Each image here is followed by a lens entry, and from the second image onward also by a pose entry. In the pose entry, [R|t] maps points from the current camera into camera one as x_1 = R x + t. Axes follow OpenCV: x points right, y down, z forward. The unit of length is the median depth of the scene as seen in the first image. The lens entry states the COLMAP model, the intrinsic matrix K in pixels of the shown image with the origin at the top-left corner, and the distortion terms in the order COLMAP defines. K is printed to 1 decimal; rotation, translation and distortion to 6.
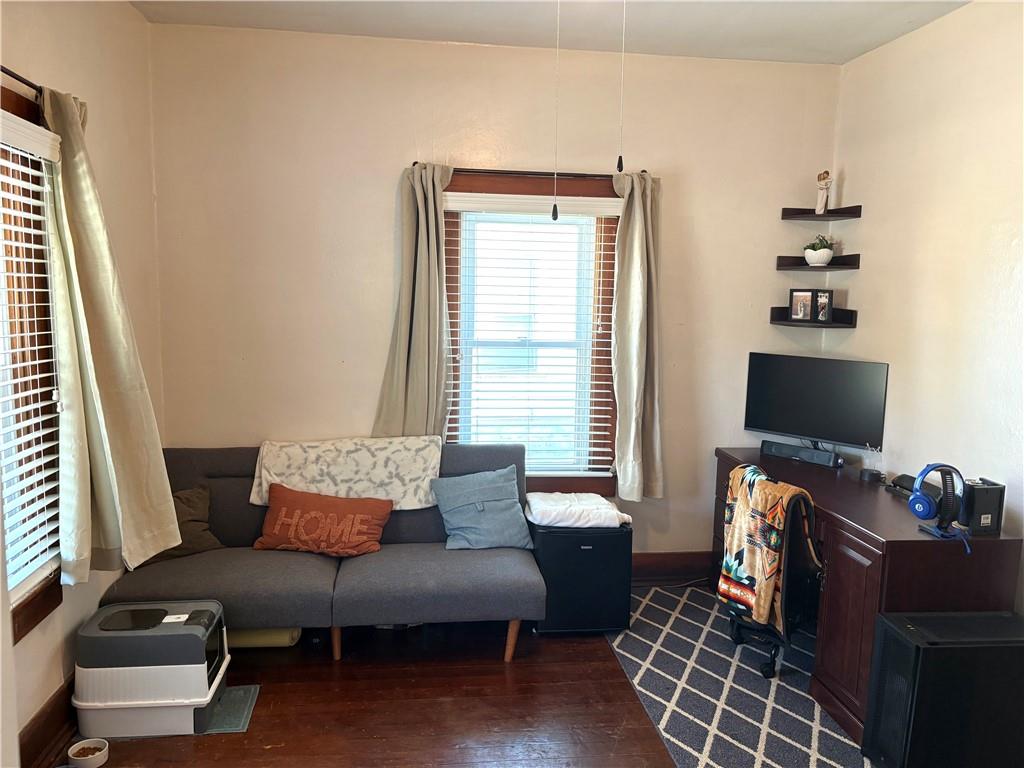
lens RADIAL K [[780.5, 0, 514.6], [0, 780.5, 388.7], [0, 0, 1]] dist [0.053922, -0.054264]
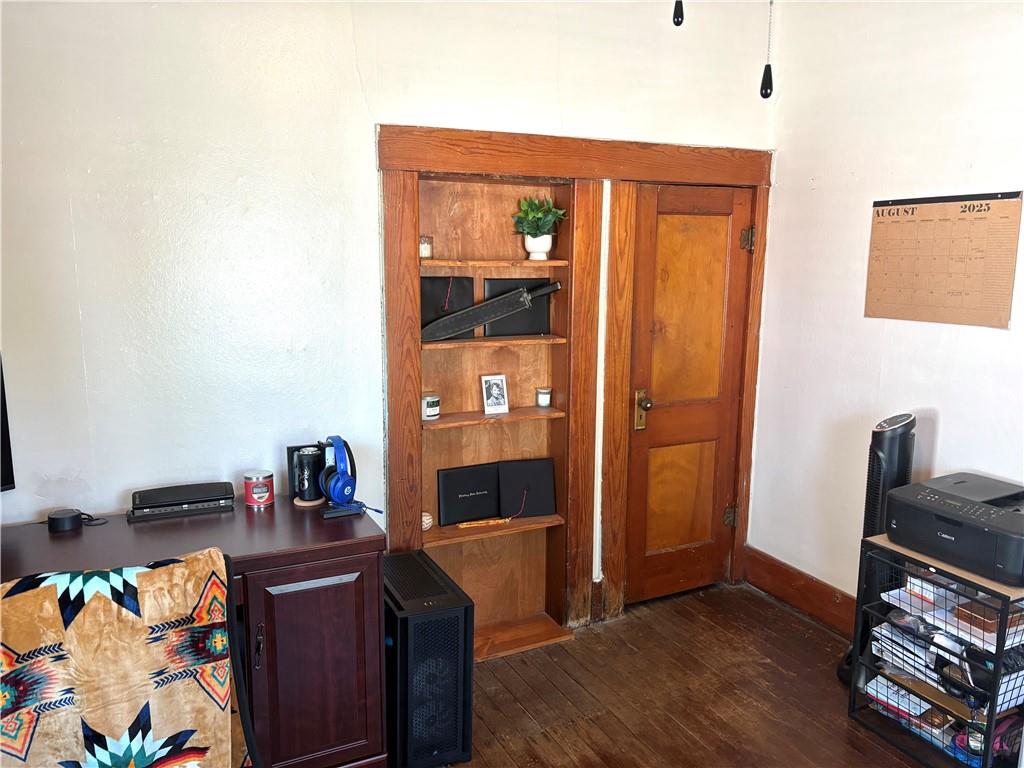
lens RADIAL K [[780.5, 0, 507.1], [0, 780.5, 391.7], [0, 0, 1]] dist [0.053922, -0.054264]
pose [[-0.322045, -0.190958, 0.927266, -0.239484], [0.101129, 0.966904, 0.234244, -0.103459], [-0.941308, 0.169211, -0.292075, 0.806340]]
